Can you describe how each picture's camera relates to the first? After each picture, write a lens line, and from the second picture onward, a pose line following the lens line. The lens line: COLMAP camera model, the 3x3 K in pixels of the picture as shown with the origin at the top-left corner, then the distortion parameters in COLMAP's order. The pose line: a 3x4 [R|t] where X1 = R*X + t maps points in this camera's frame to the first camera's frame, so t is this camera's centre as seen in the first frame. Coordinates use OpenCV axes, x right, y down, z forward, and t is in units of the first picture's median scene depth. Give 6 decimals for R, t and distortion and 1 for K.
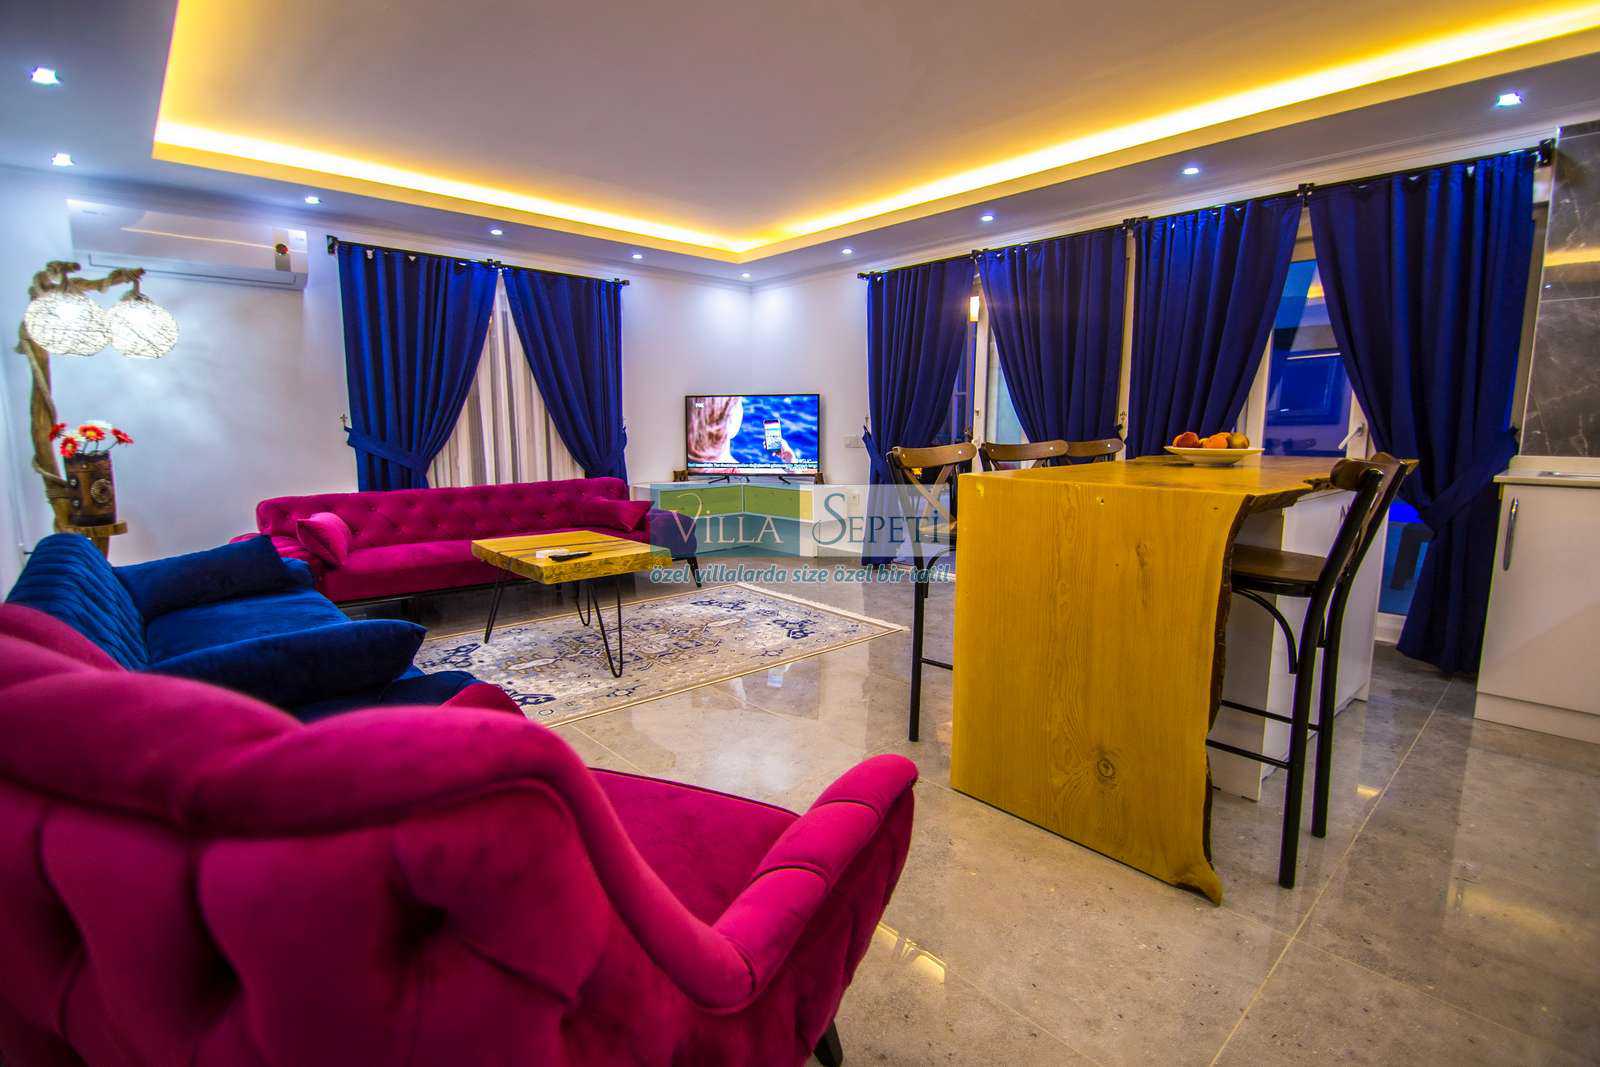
lens RADIAL K [[731.0, 0, 794.7], [0, 731.0, 524.3], [0, 0, 1]] dist [-0.000934, -0.000159]
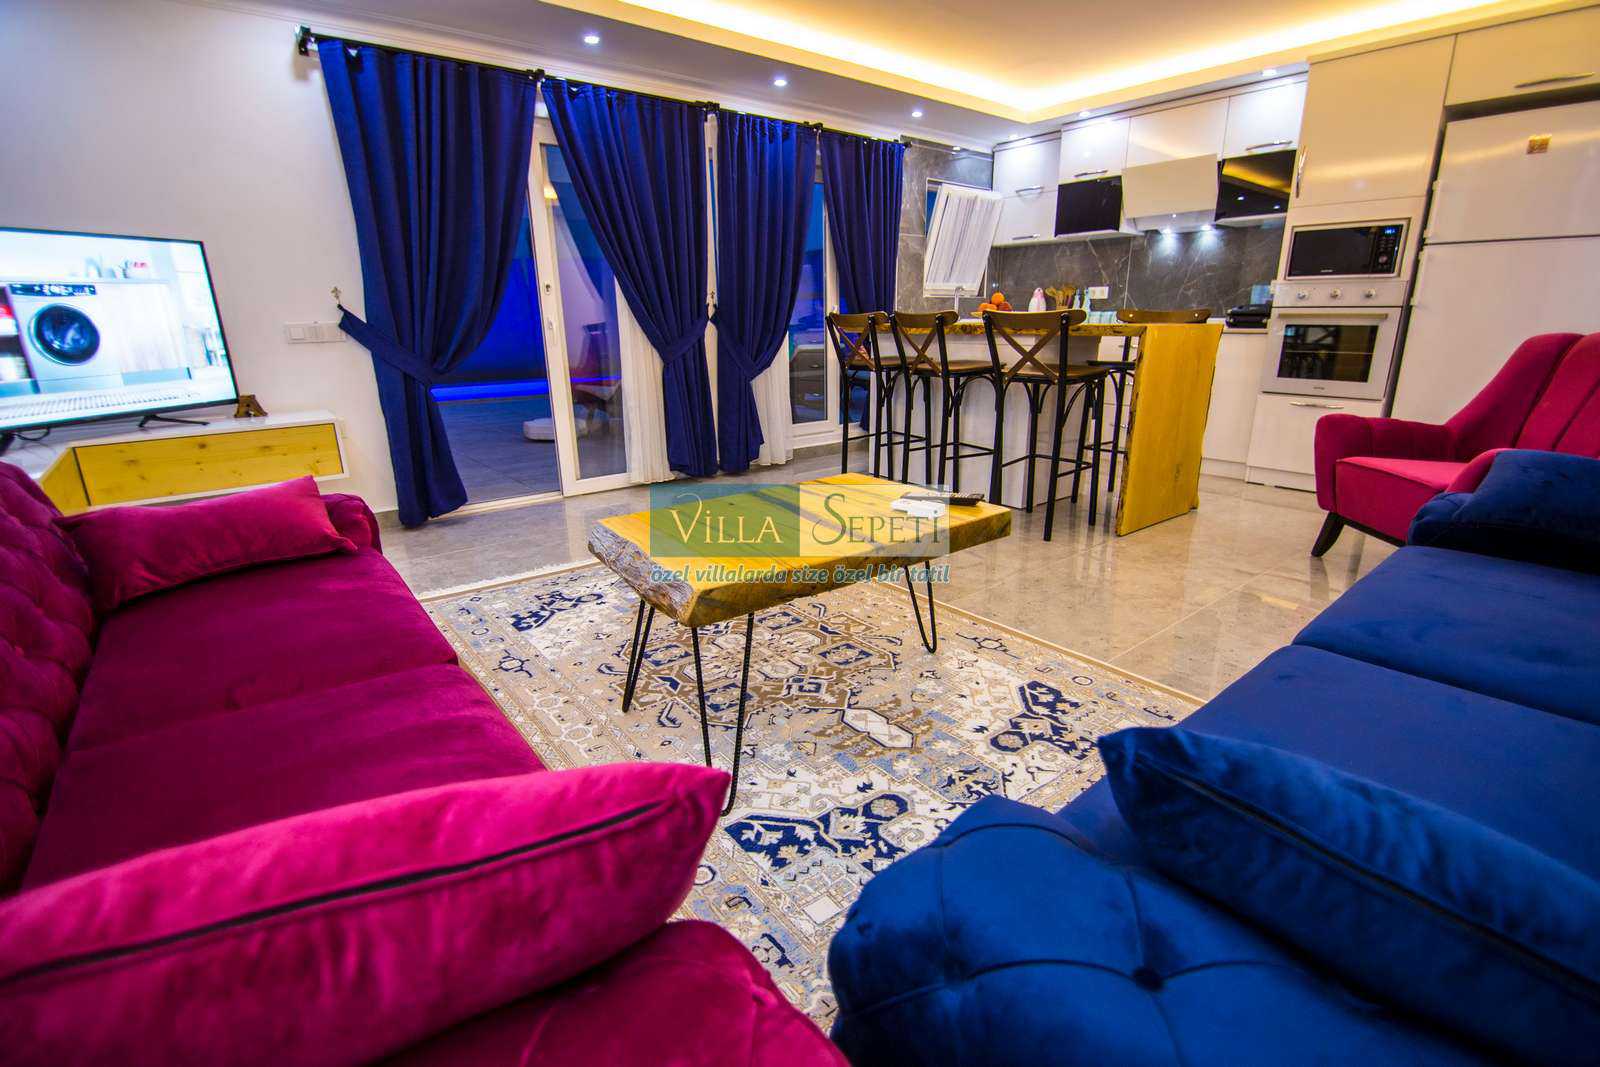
lens RADIAL K [[731.0, 0, 794.7], [0, 731.0, 524.3], [0, 0, 1]] dist [-0.000934, -0.000159]
pose [[0.070113, -0.279107, 0.957697, -0.836918], [0.146420, 0.952541, 0.266885, -0.112574], [-0.986735, 0.121514, 0.107652, 0.962290]]
